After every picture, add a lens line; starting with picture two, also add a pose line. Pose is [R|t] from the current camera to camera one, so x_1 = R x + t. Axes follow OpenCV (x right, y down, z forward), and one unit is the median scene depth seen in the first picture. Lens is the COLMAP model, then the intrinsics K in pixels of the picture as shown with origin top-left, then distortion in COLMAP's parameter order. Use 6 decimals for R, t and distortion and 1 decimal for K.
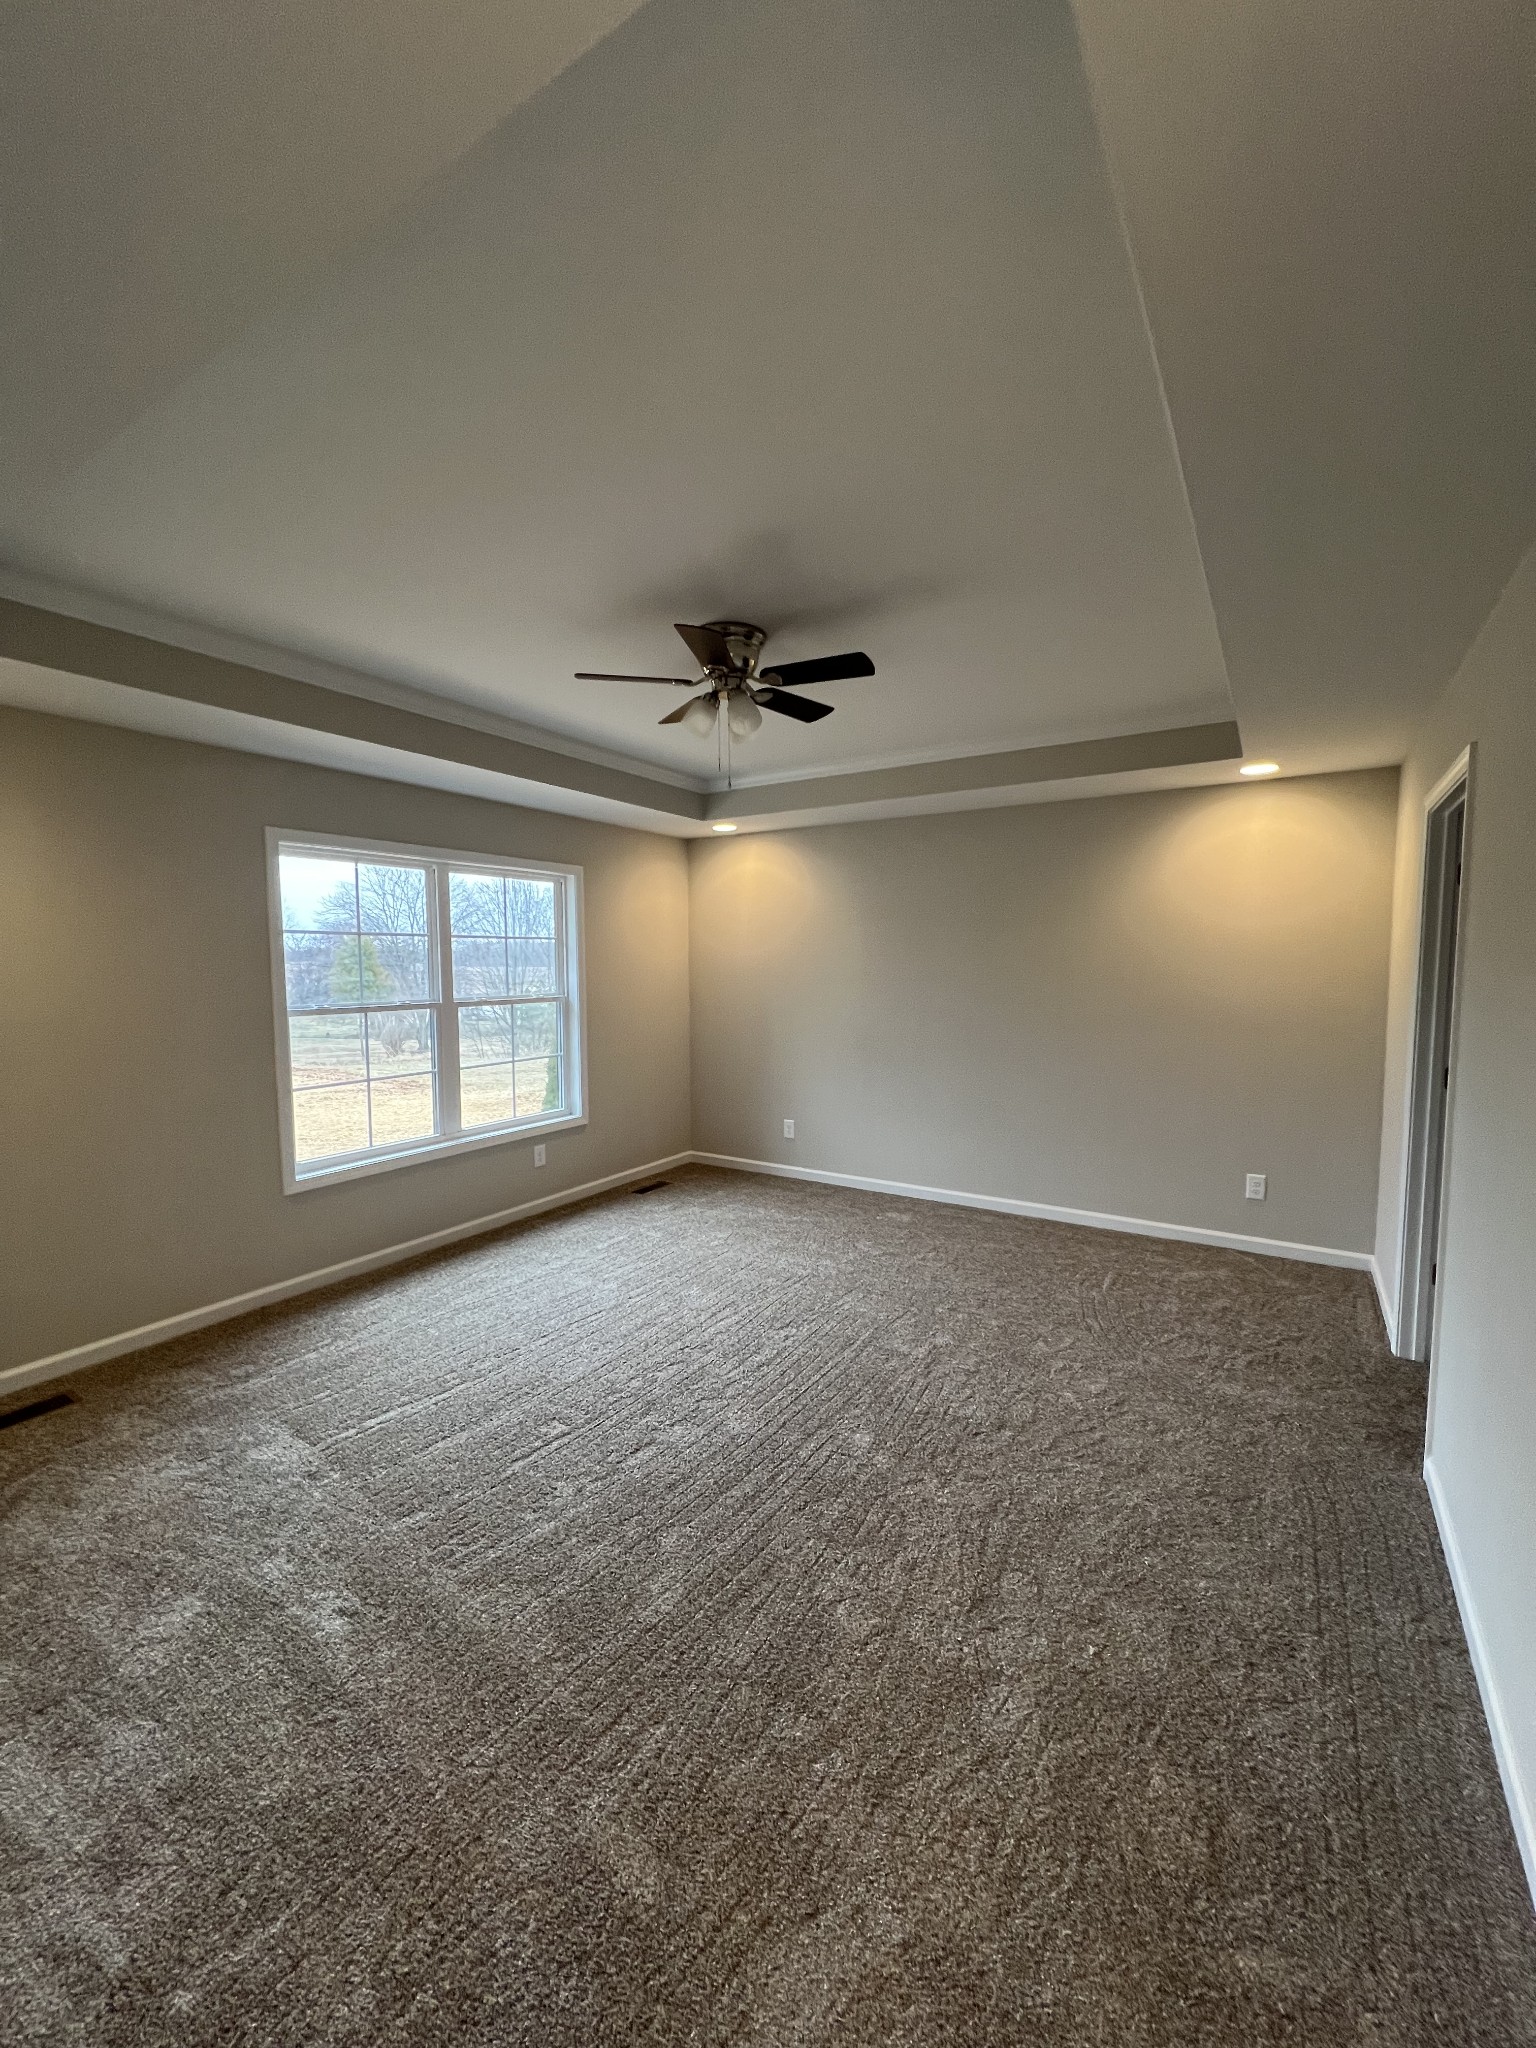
lens RADIAL K [[814.8, 0, 773.5], [0, 814.8, 1025.1], [0, 0, 1]] dist [0.001184, 0.000100]
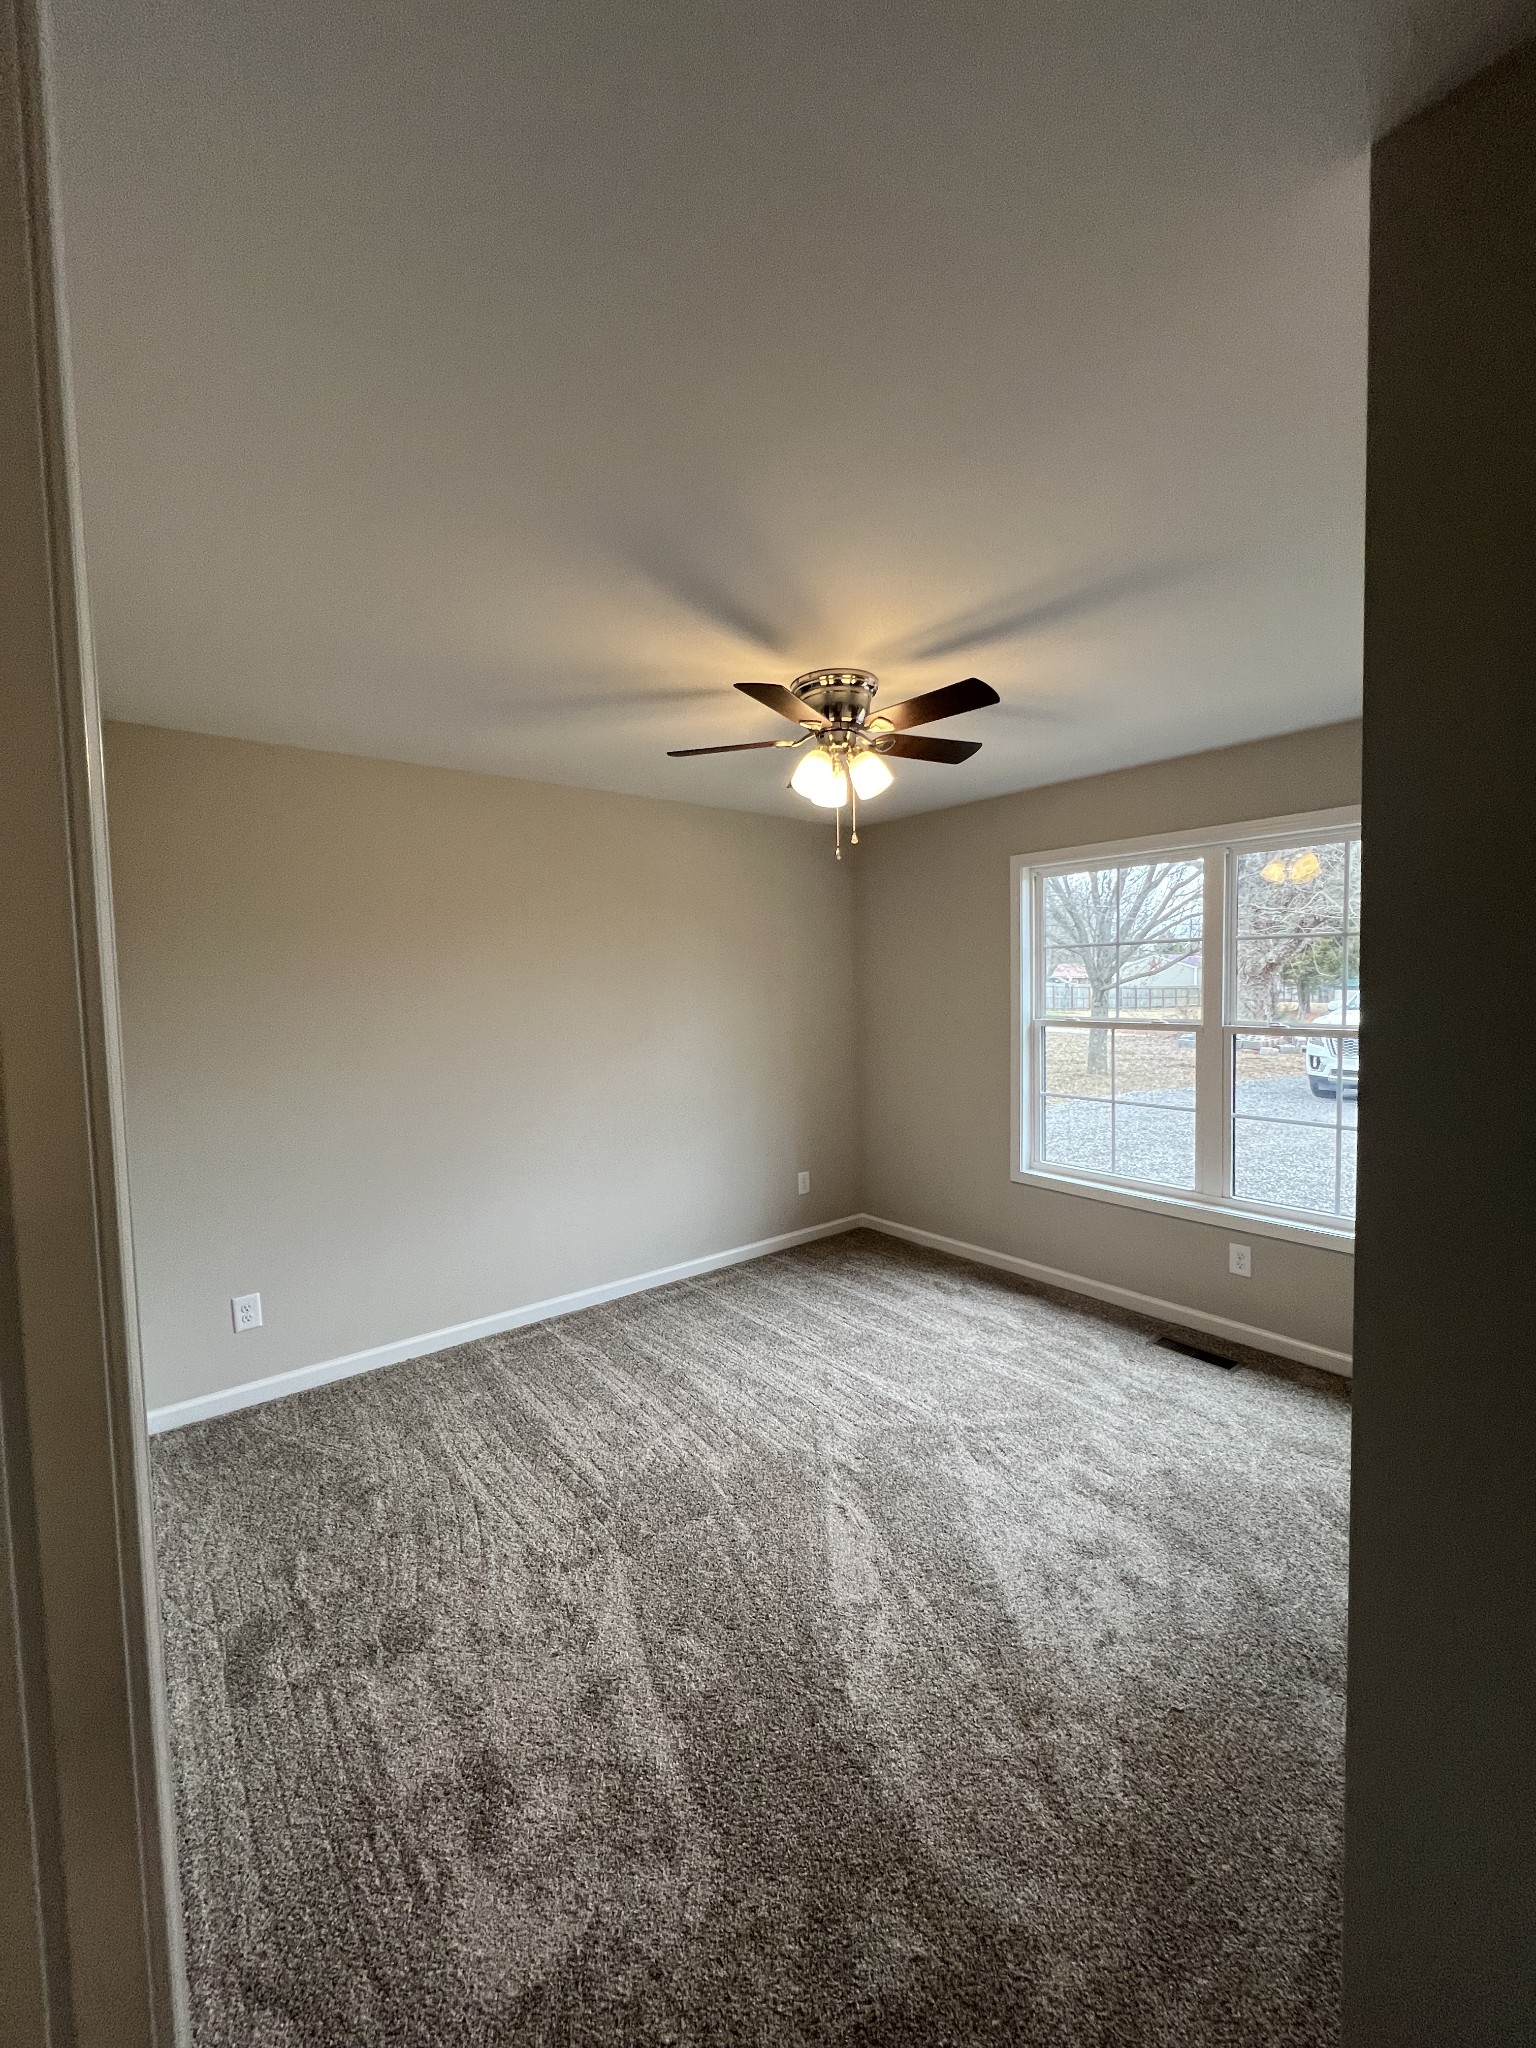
lens RADIAL K [[814.8, 0, 773.5], [0, 814.8, 1025.1], [0, 0, 1]] dist [0.001184, 0.000100]
pose [[-0.305906, 0.049317, -0.950783, 0.477966], [-0.065201, 0.995228, 0.072600, -0.059416], [0.949826, 0.084201, -0.301231, 0.843819]]
